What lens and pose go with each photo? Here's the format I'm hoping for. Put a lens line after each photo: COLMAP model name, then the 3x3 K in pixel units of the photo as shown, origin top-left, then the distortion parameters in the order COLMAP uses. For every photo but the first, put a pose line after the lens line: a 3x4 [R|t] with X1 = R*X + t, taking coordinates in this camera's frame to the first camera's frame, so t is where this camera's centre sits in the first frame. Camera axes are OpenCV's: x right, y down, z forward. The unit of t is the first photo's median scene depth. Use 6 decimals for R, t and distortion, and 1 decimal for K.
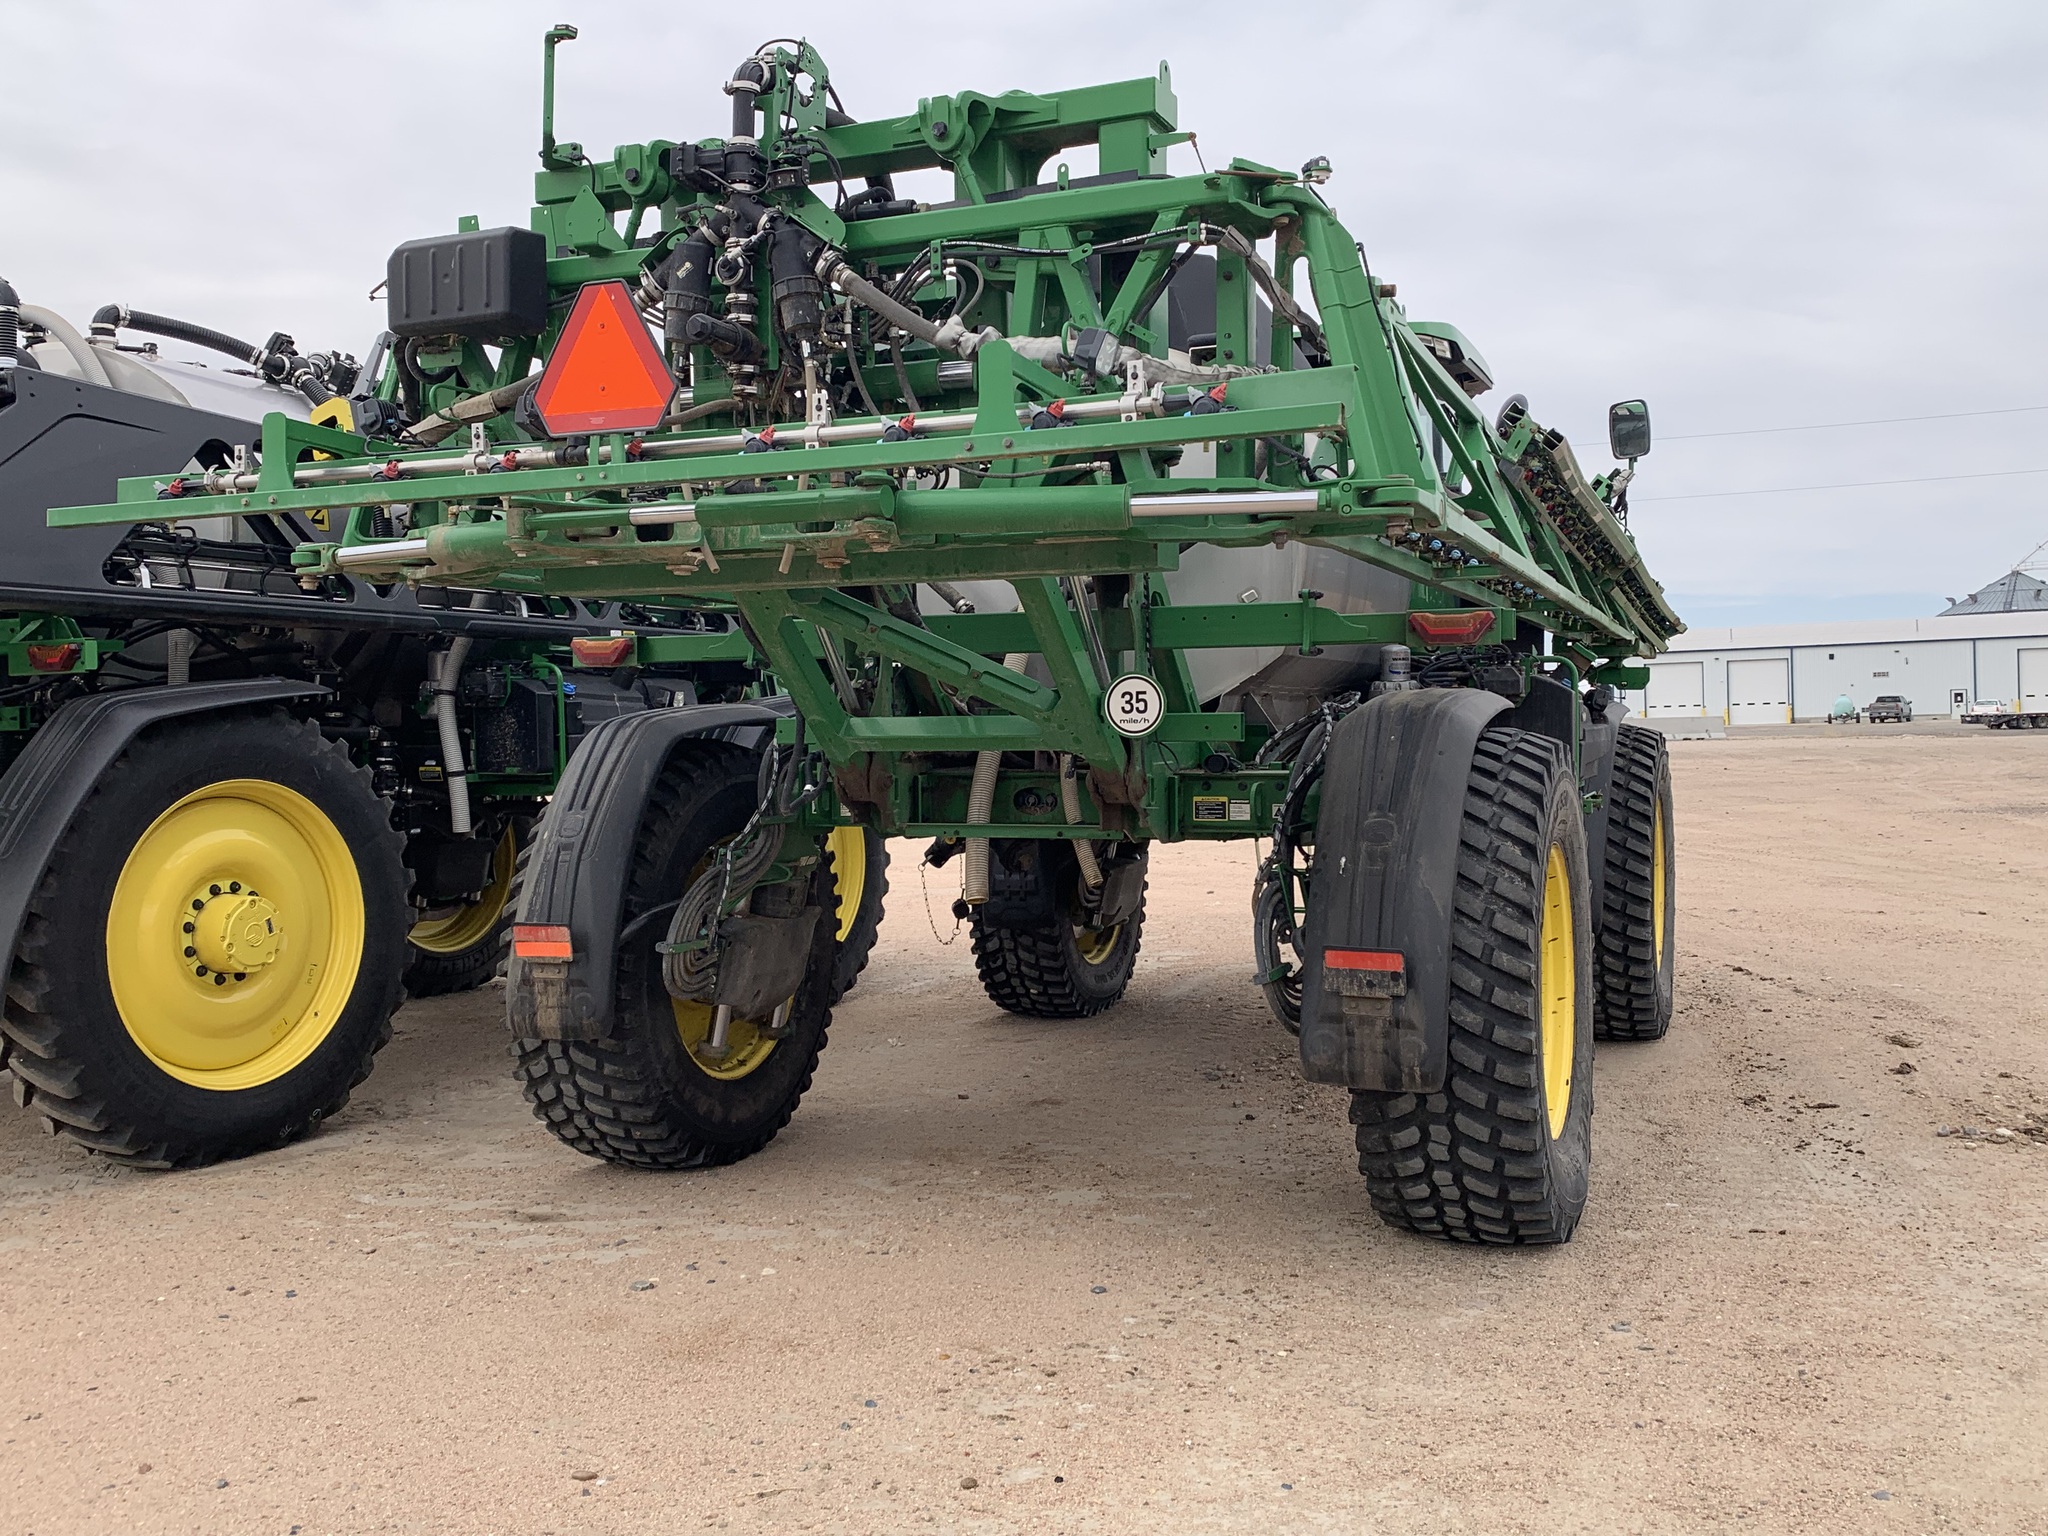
lens RADIAL K [[1878.7, 0, 1010.9], [0, 1878.7, 772.2], [0, 0, 1]] dist [0.050671, 0.000000]
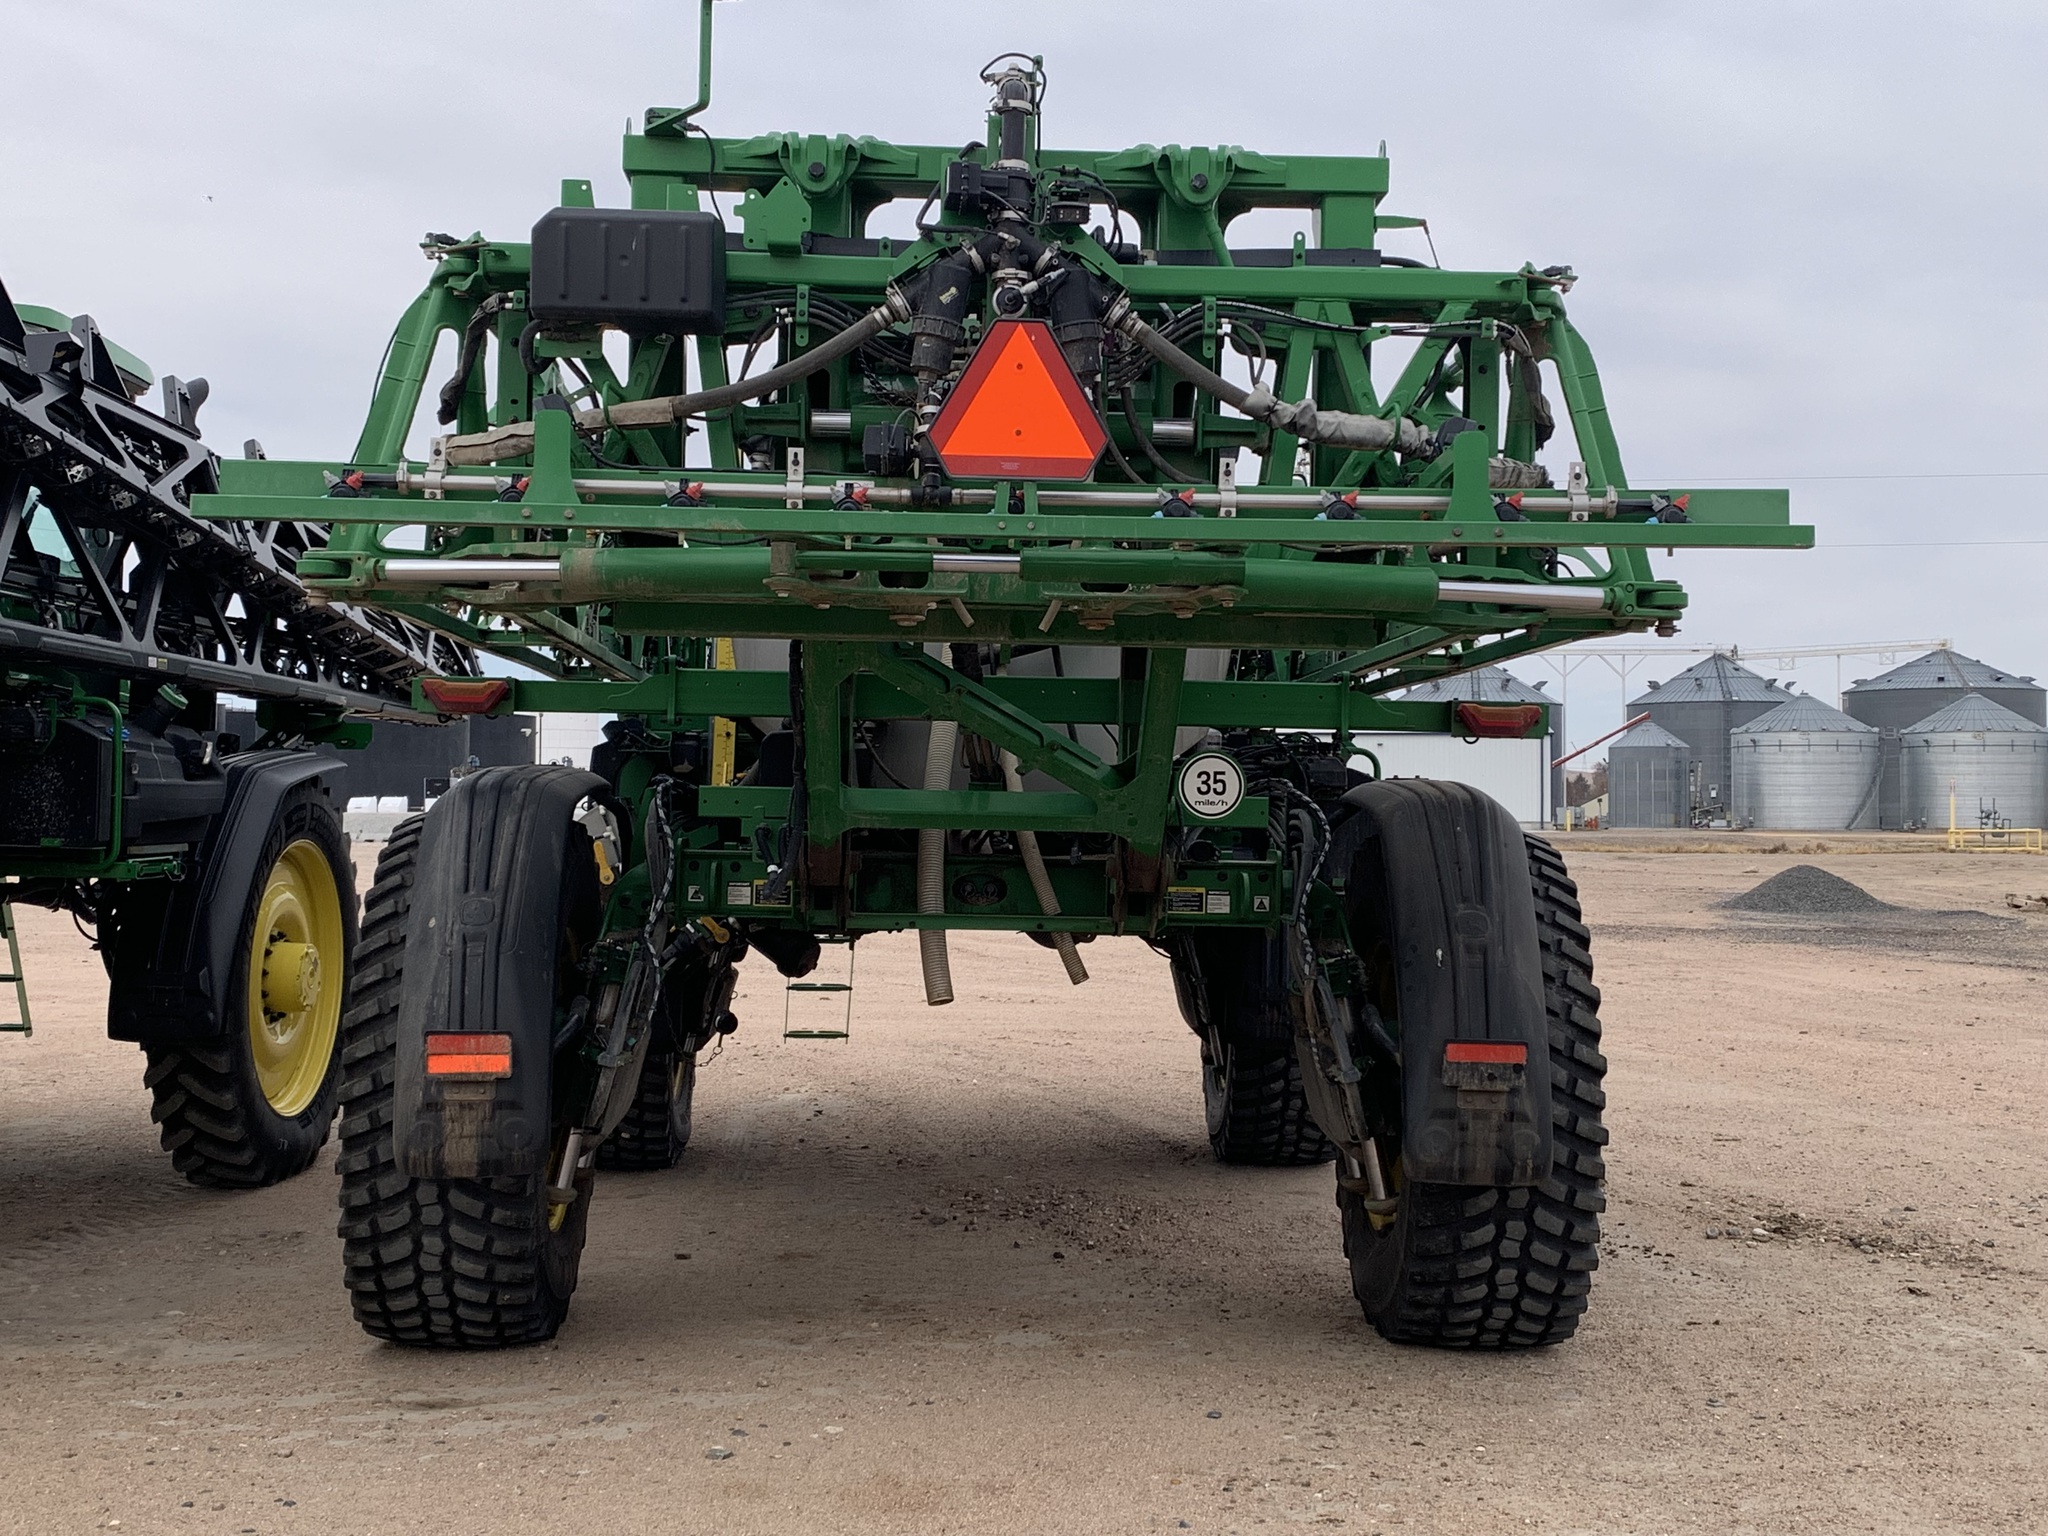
lens RADIAL K [[2542.8, 0, 1023.8], [0, 2542.8, 768.0], [0, 0, 1]] dist [0.080649, 0.000000]
pose [[0.899097, 0.037252, 0.436161, -0.613974], [-0.018275, 0.998698, -0.047625, 0.018448], [-0.437368, 0.034849, 0.898607, -0.104260]]
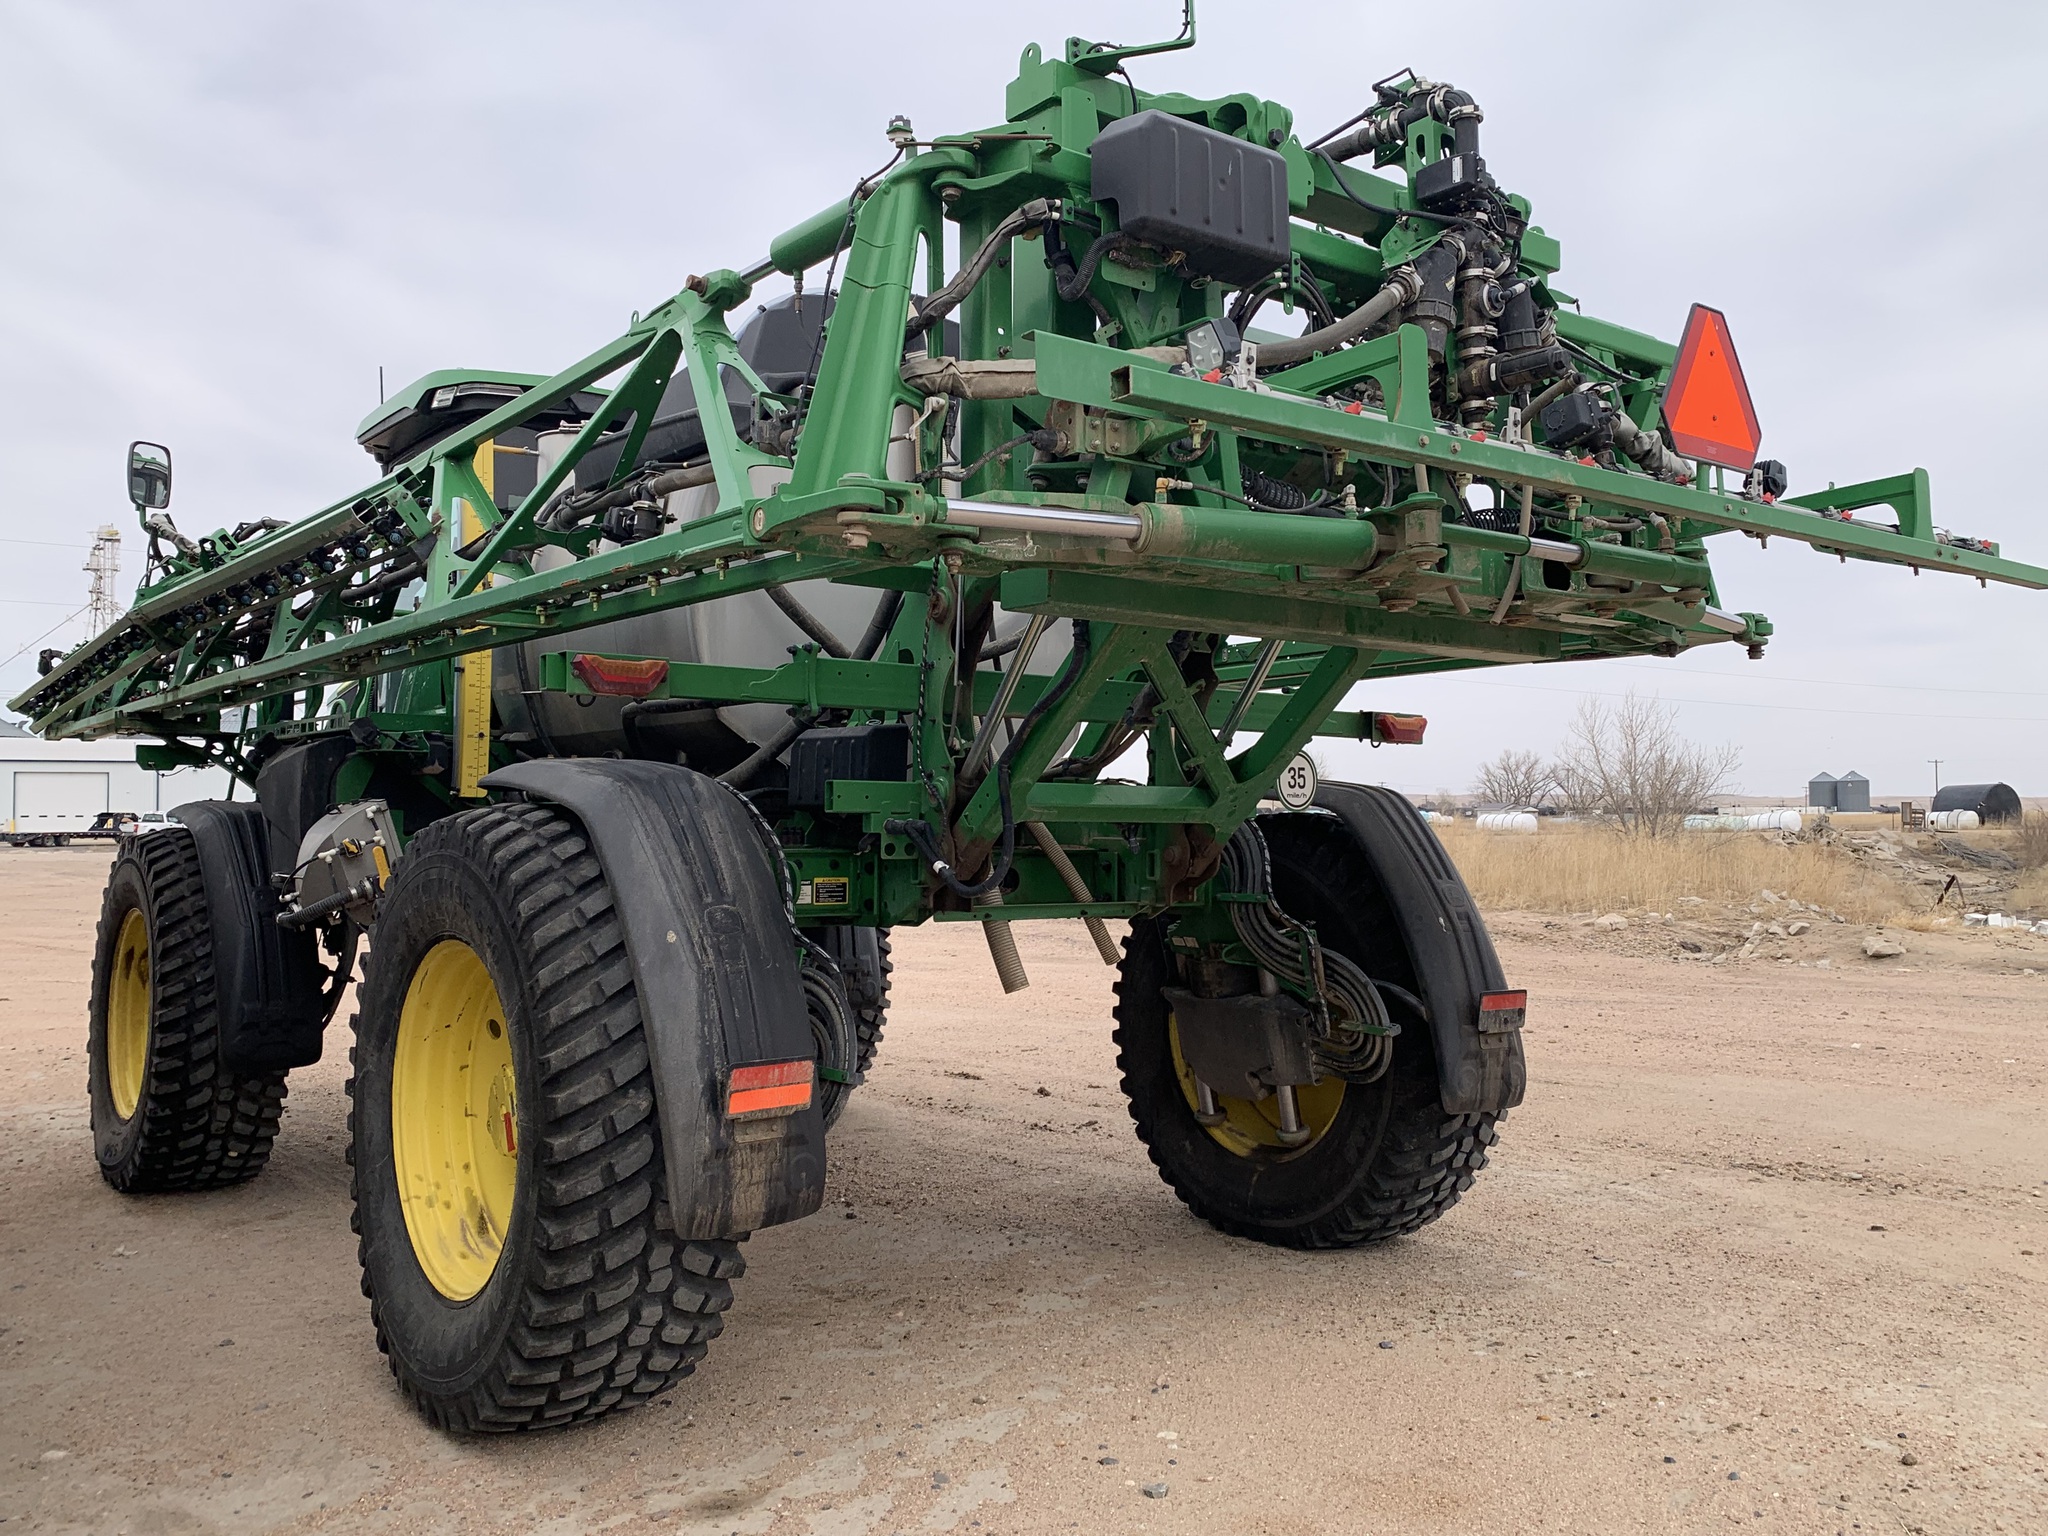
lens RADIAL K [[1736.7, 0, 1026.9], [0, 1736.7, 762.3], [0, 0, 1]] dist [0.039483, 0.005774]
pose [[0.476772, 0.050137, 0.877596, -0.918657], [0.013780, 0.997823, -0.064492, 0.015711], [-0.878919, 0.042841, 0.475043, 0.723669]]
